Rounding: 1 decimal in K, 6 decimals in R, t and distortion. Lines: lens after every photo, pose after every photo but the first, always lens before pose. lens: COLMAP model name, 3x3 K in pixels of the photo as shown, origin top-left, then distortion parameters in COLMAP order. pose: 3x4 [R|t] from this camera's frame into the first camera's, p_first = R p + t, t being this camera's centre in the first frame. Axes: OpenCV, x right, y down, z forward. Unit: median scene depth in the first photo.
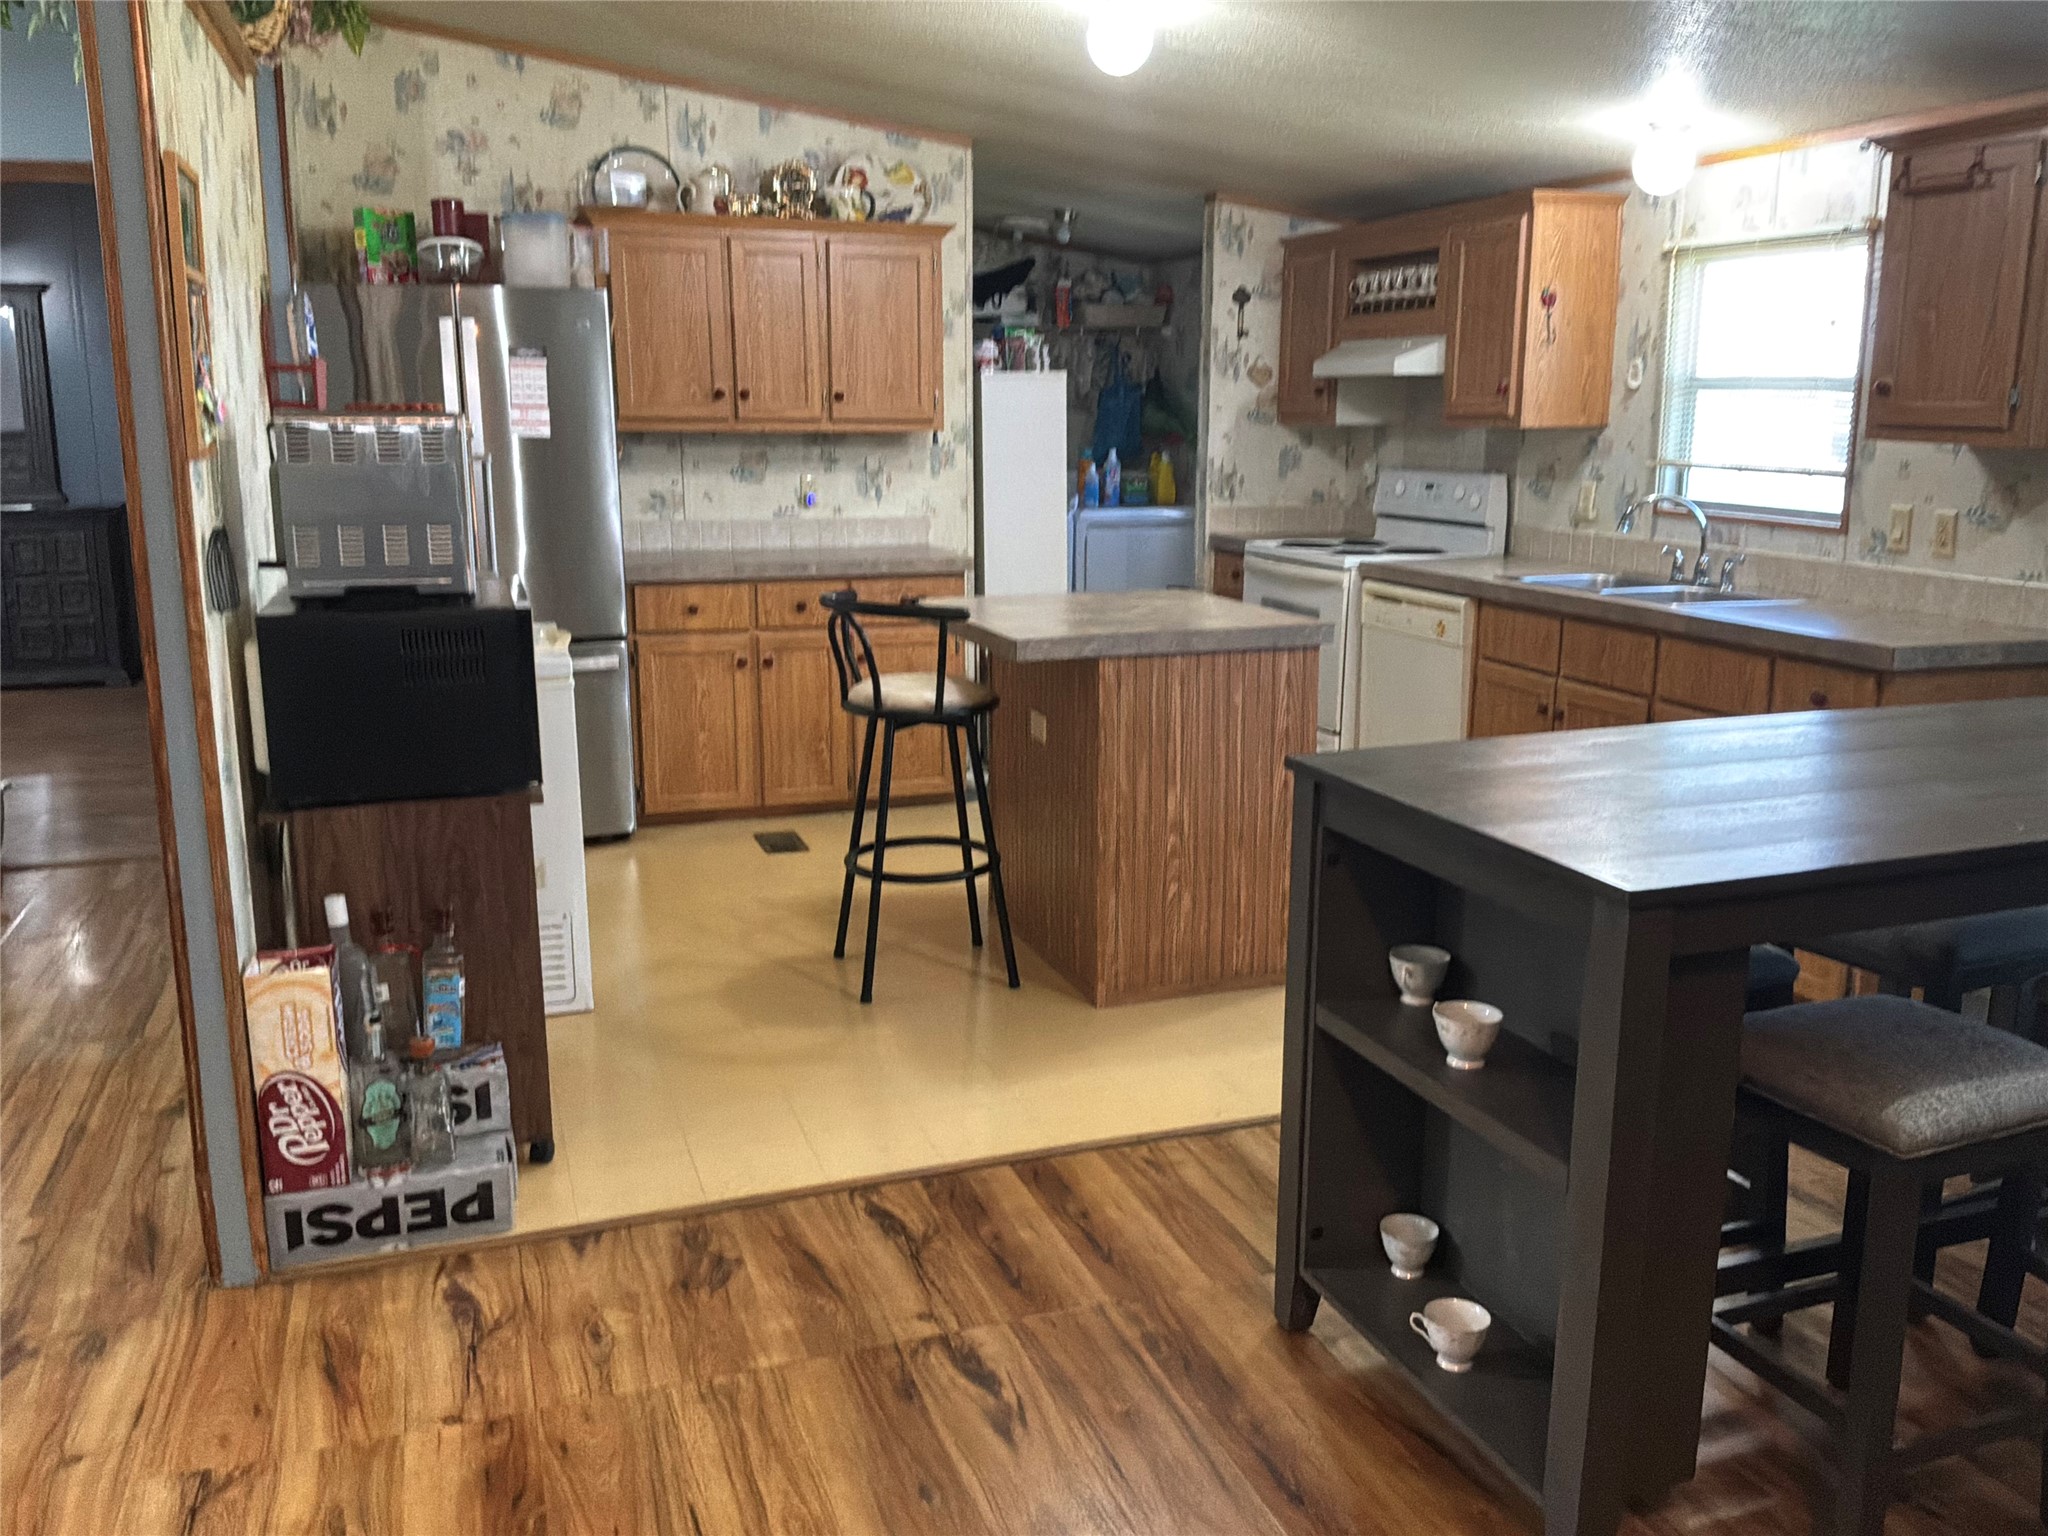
lens RADIAL K [[1650.7, 0, 1024.0], [0, 1650.7, 768.0], [0, 0, 1]] dist [0.113180, -0.235433]
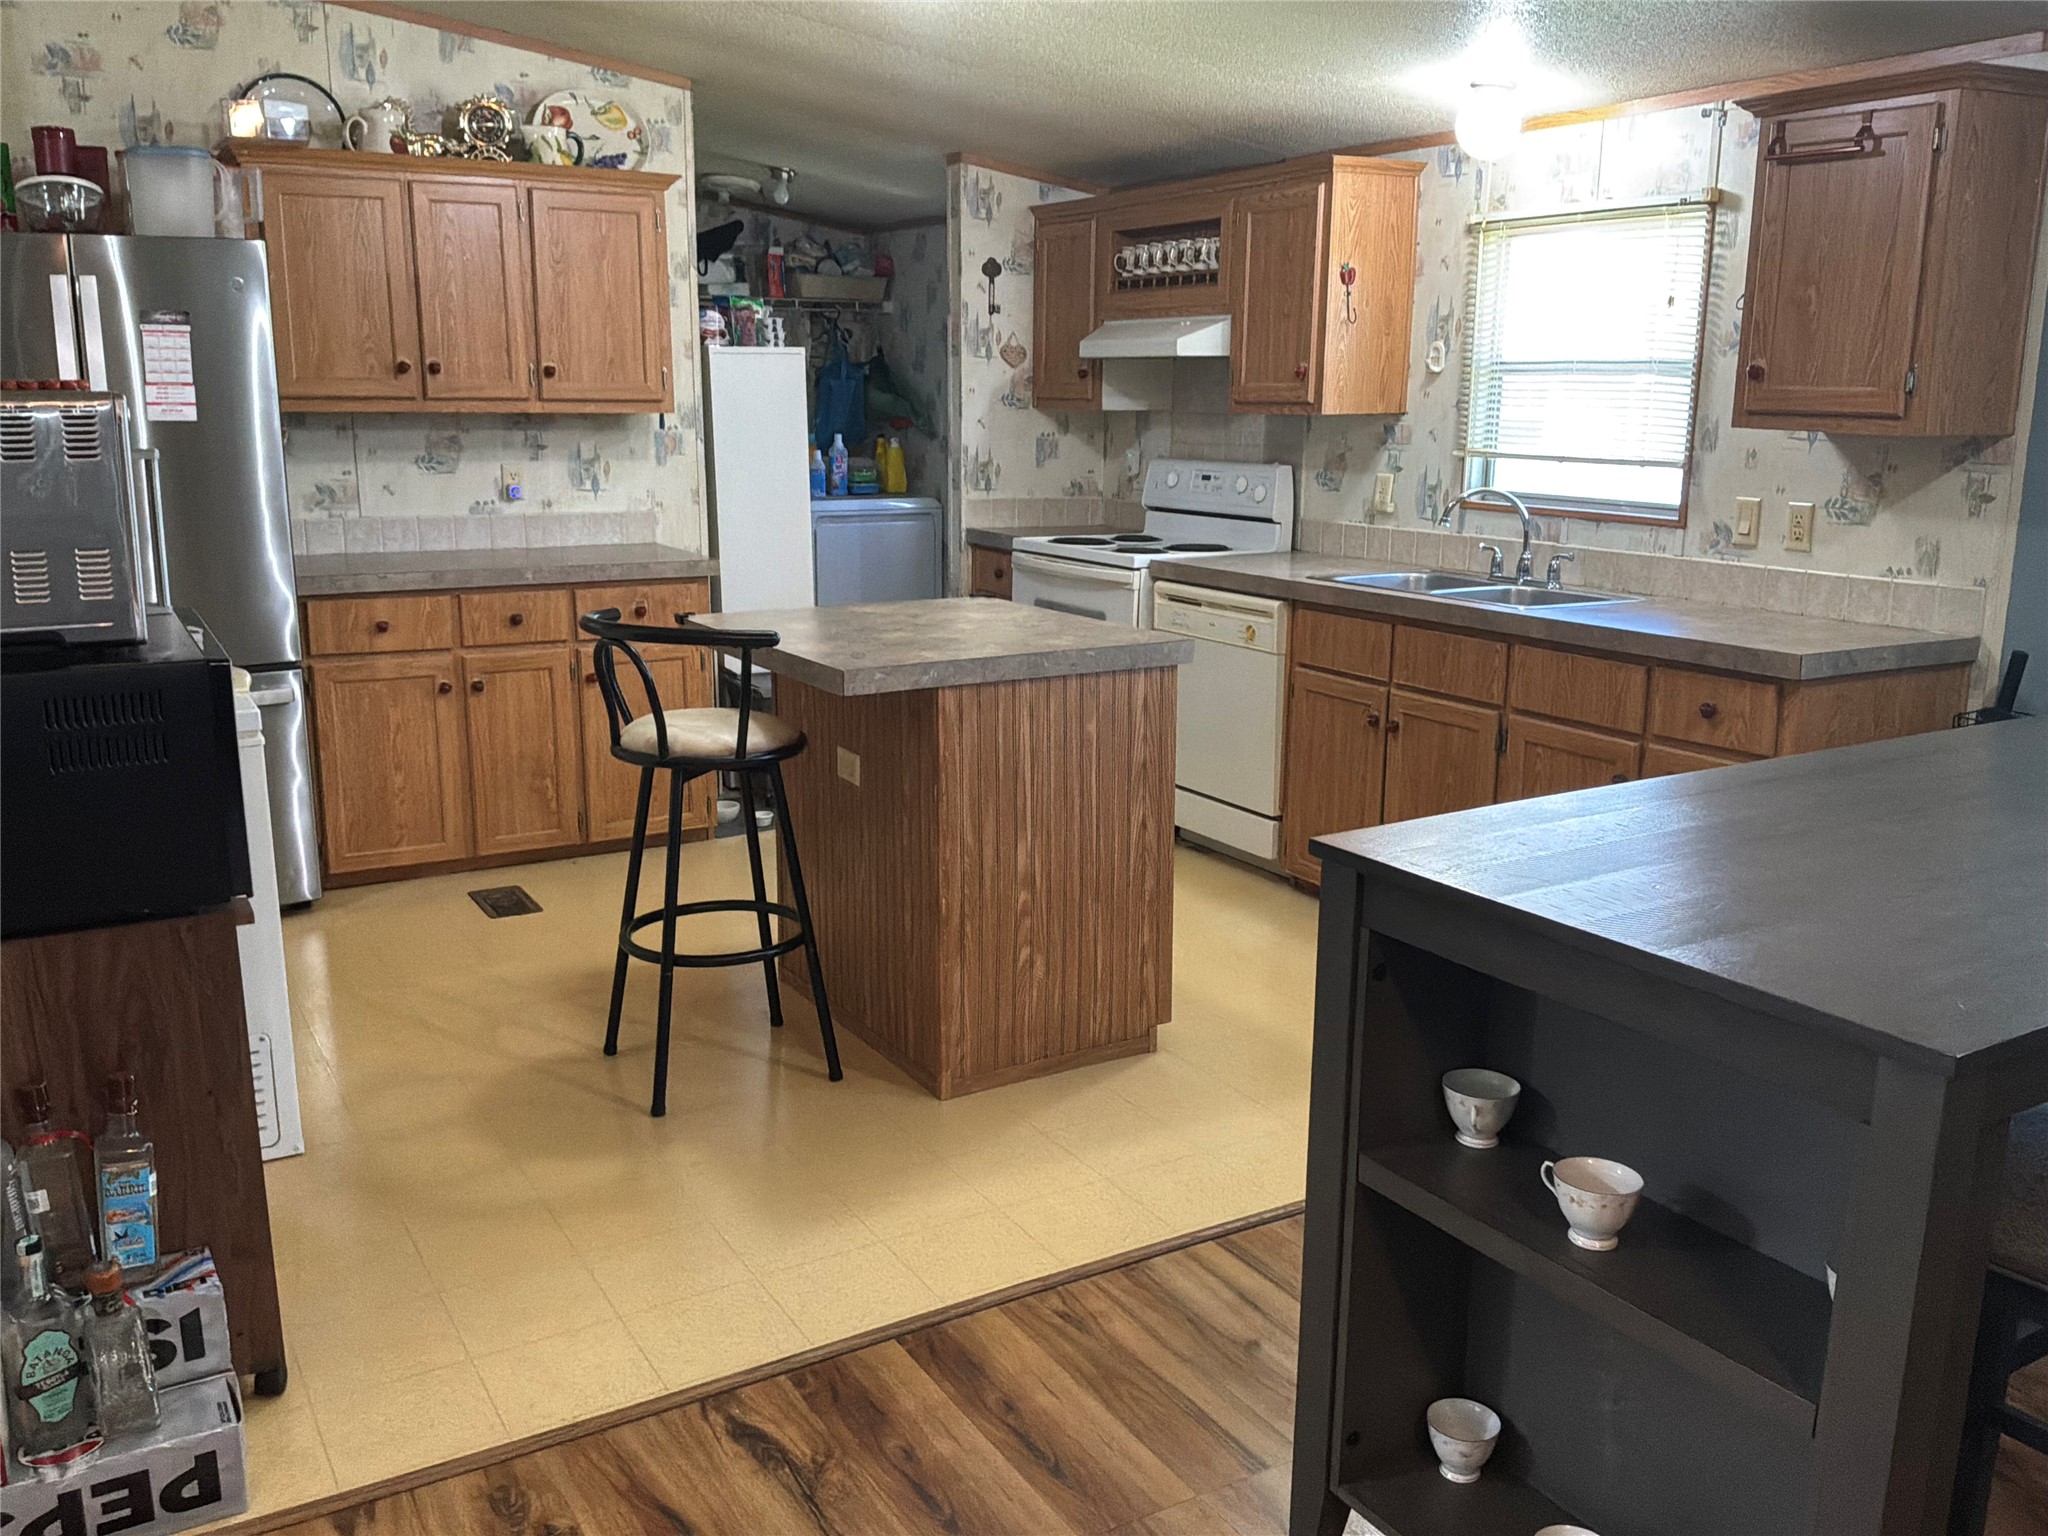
lens RADIAL K [[1677.9, 0, 1024.0], [0, 1677.9, 768.0], [0, 0, 1]] dist [0.132246, -0.288670]
pose [[0.980476, -0.037276, 0.193072, -0.055907], [0.035998, 0.999301, 0.010124, -0.023857], [-0.193315, -0.002976, 0.981132, 0.111811]]
